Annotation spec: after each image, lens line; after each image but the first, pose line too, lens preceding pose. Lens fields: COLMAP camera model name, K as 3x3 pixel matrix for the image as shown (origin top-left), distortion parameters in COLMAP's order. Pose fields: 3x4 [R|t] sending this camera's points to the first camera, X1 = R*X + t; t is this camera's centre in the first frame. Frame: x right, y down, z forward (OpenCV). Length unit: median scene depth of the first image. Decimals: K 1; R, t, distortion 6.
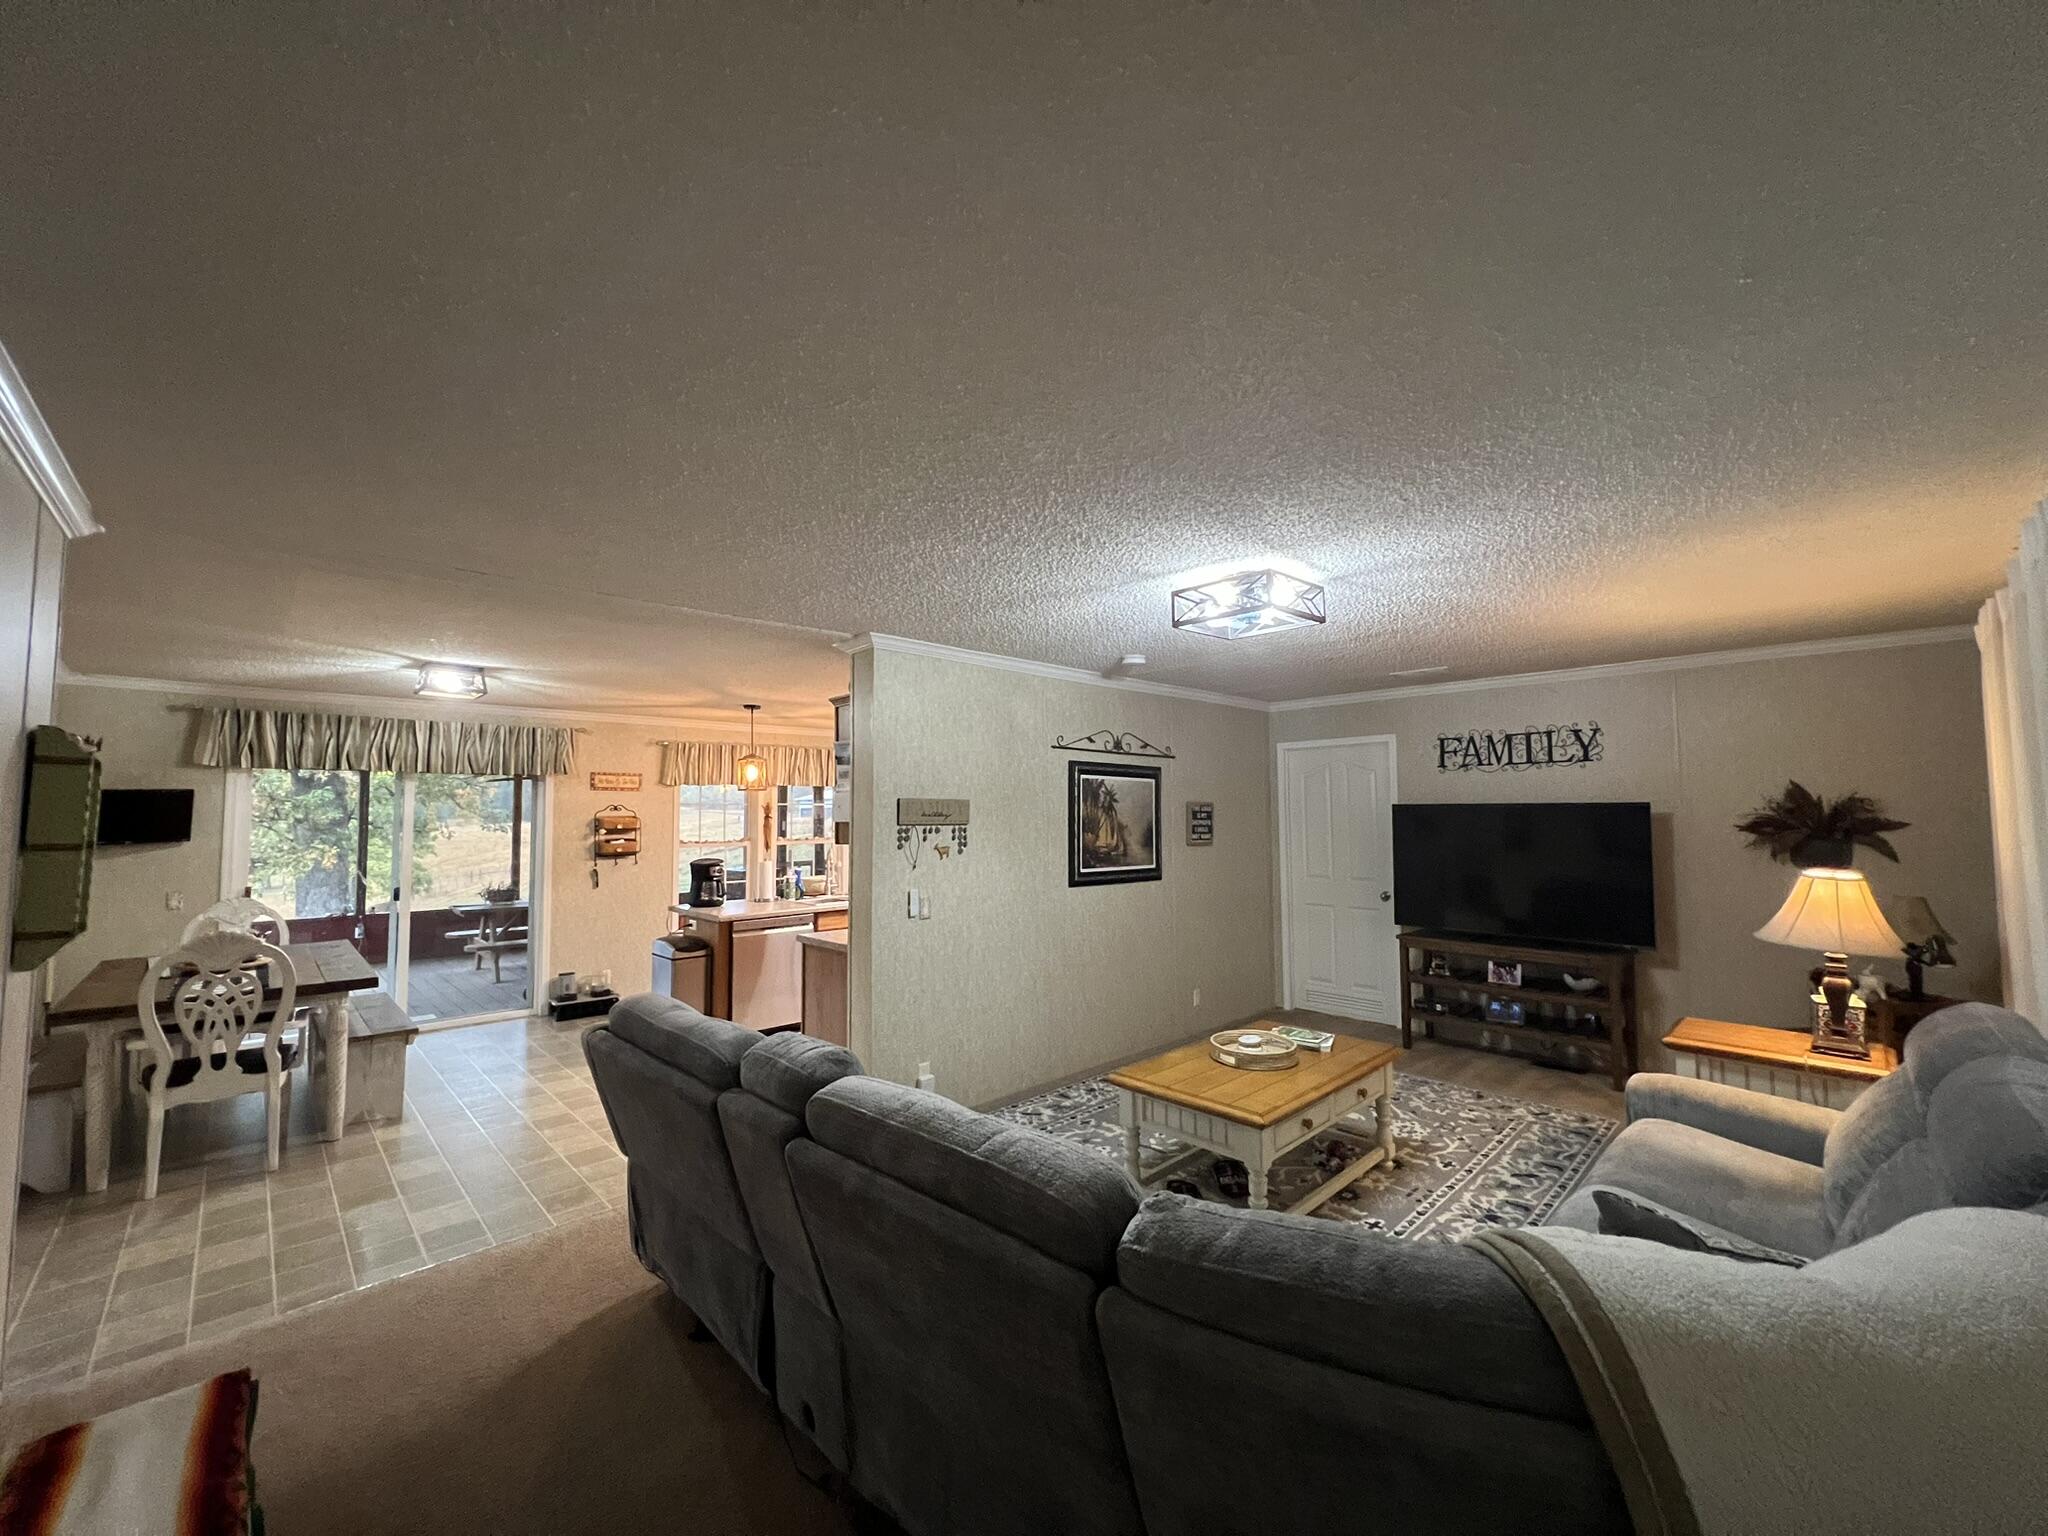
lens RADIAL K [[817.4, 0, 1024.6], [0, 817.4, 767.1], [0, 0, 1]] dist [-0.001138, 0.000532]
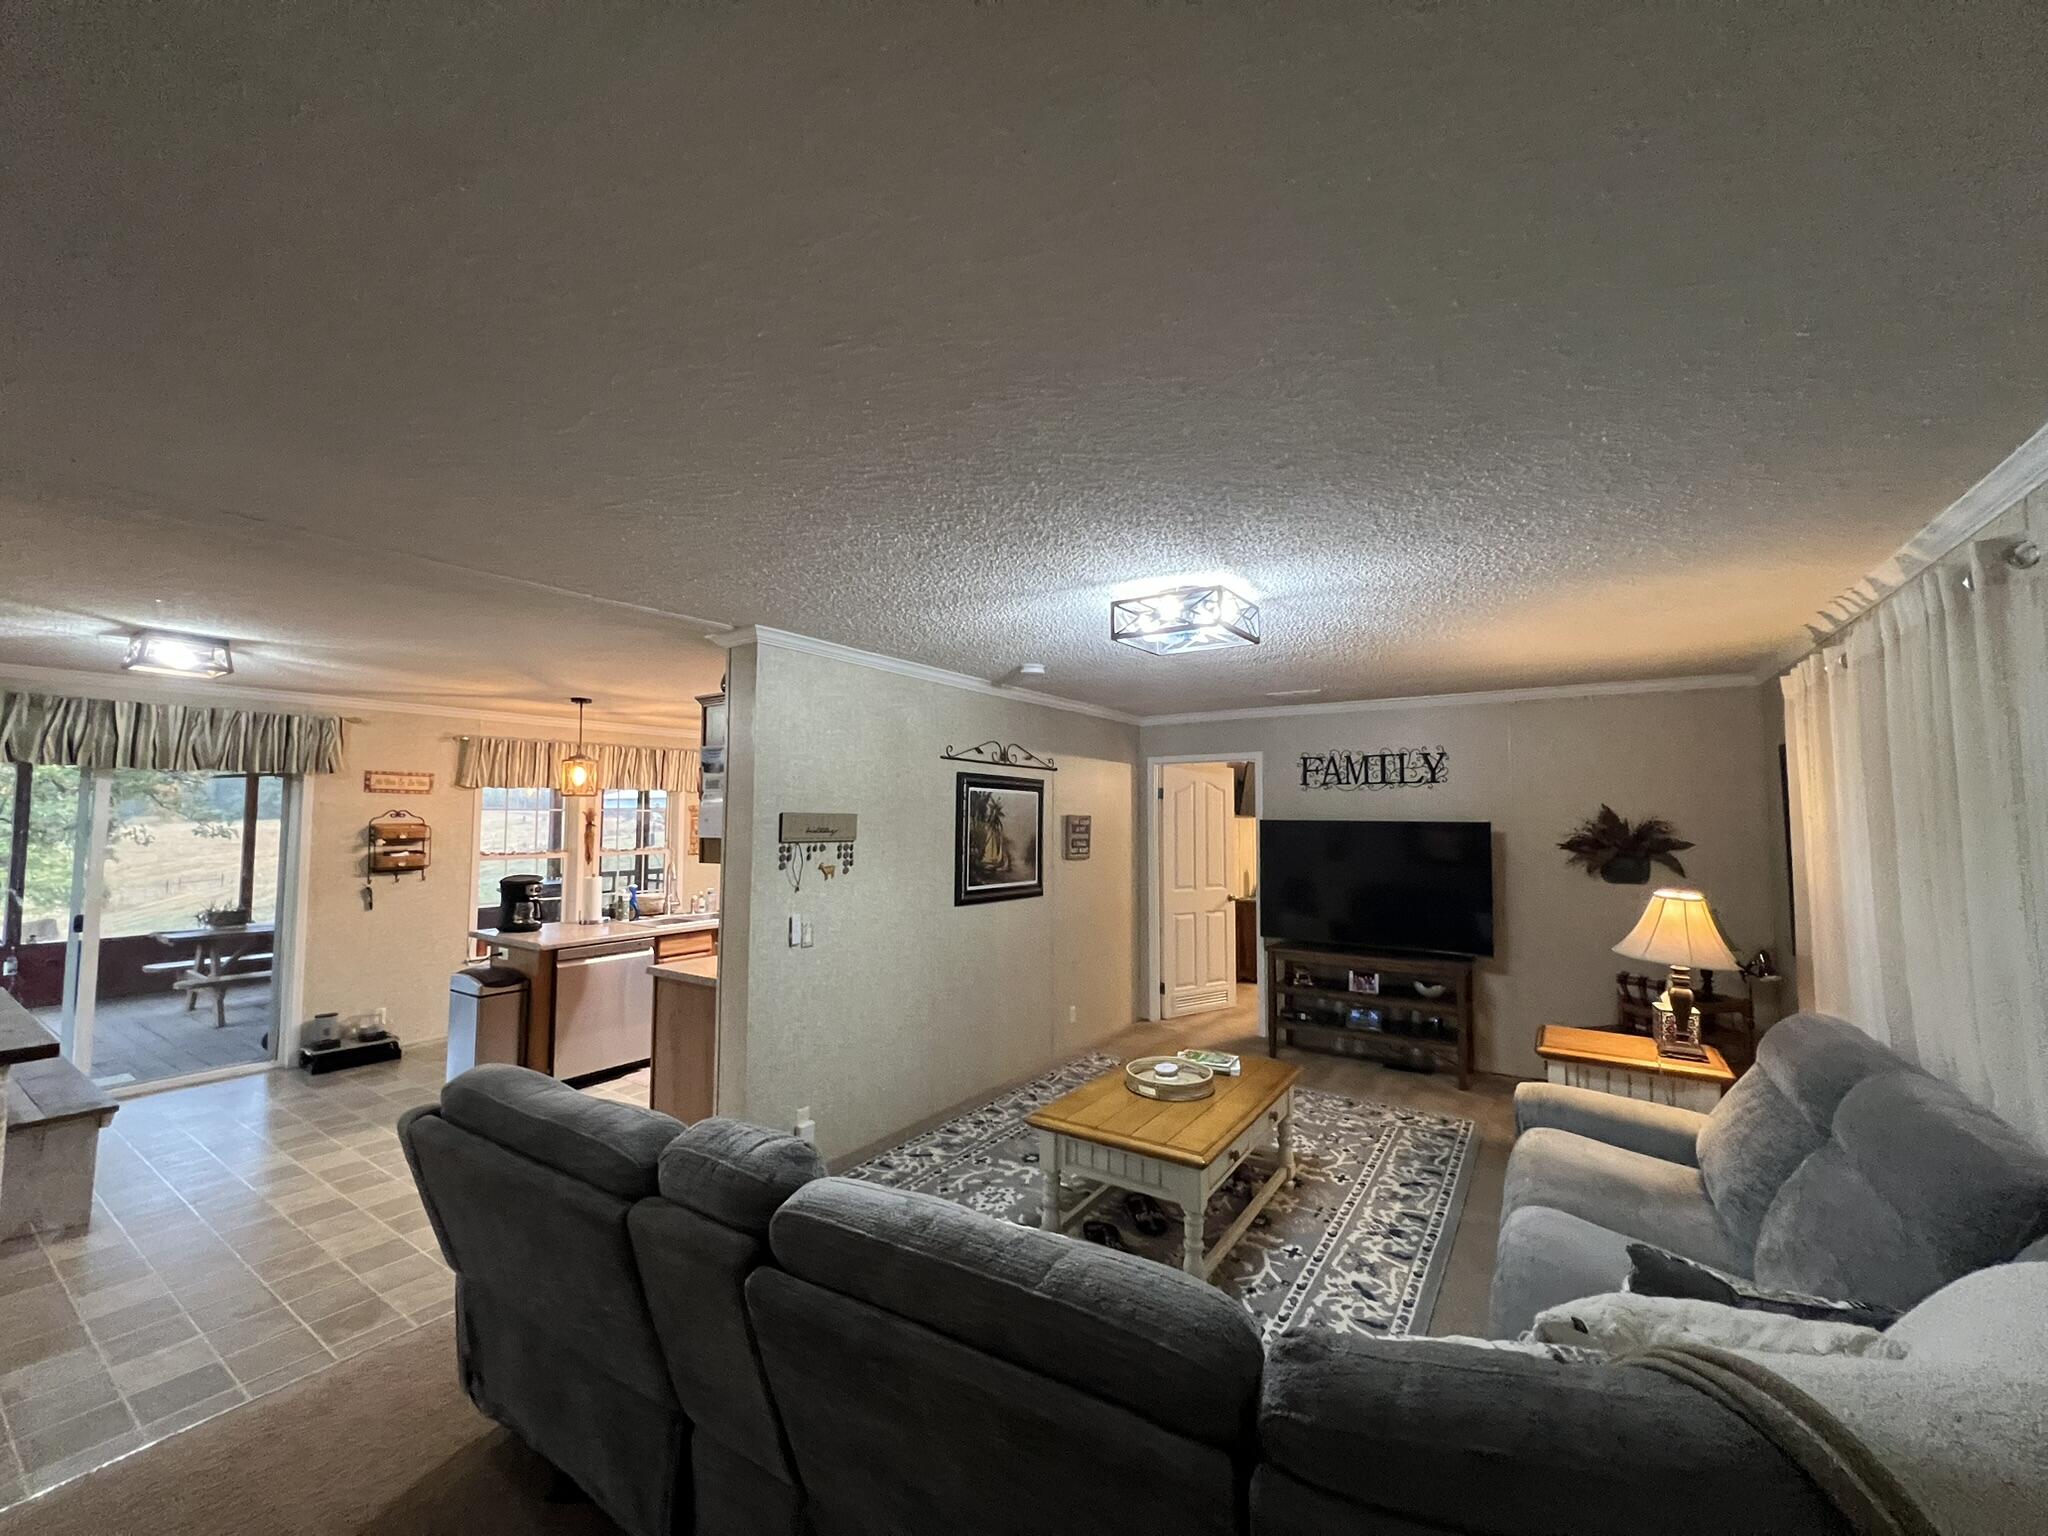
lens RADIAL K [[817.4, 0, 1024.6], [0, 817.4, 767.1], [0, 0, 1]] dist [-0.001138, 0.000532]
pose [[0.977010, 0.022659, 0.211987, -0.075046], [-0.021784, 0.999742, -0.006462, -0.009970], [-0.212078, 0.001696, 0.977251, 0.064536]]
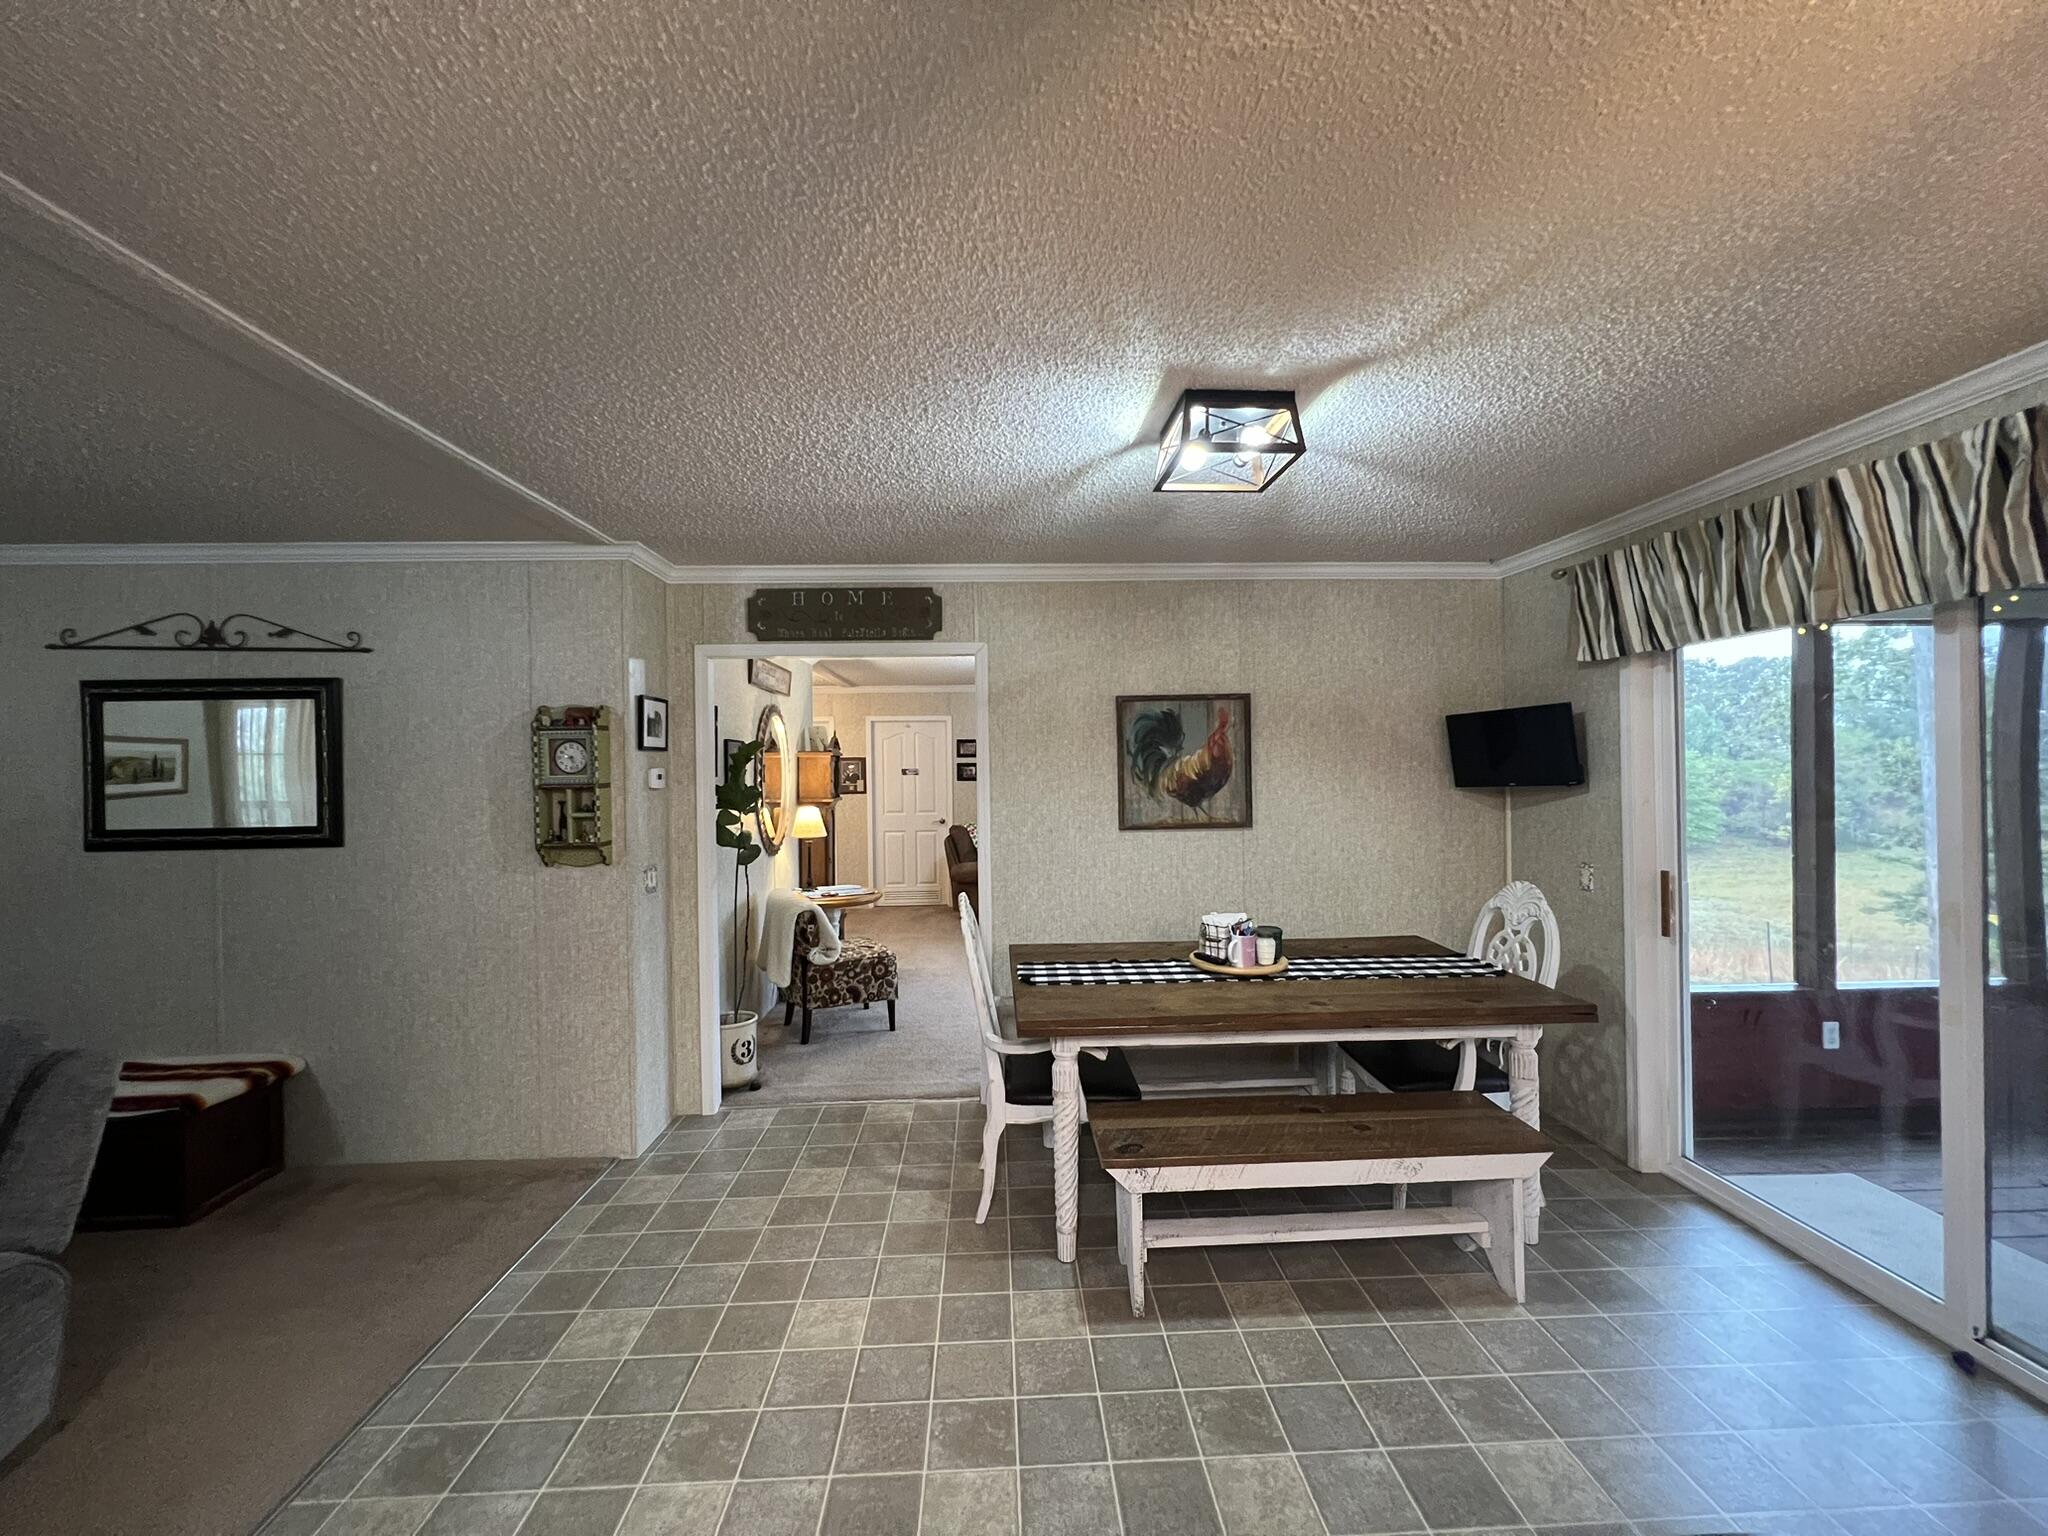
lens RADIAL K [[817.4, 0, 1024.6], [0, 817.4, 767.1], [0, 0, 1]] dist [-0.001138, 0.000532]
pose [[-0.660673, 0.015923, -0.750505, -0.298334], [0.064784, 0.997254, -0.035871, 0.079670], [0.747873, -0.072320, -0.659890, 1.215596]]
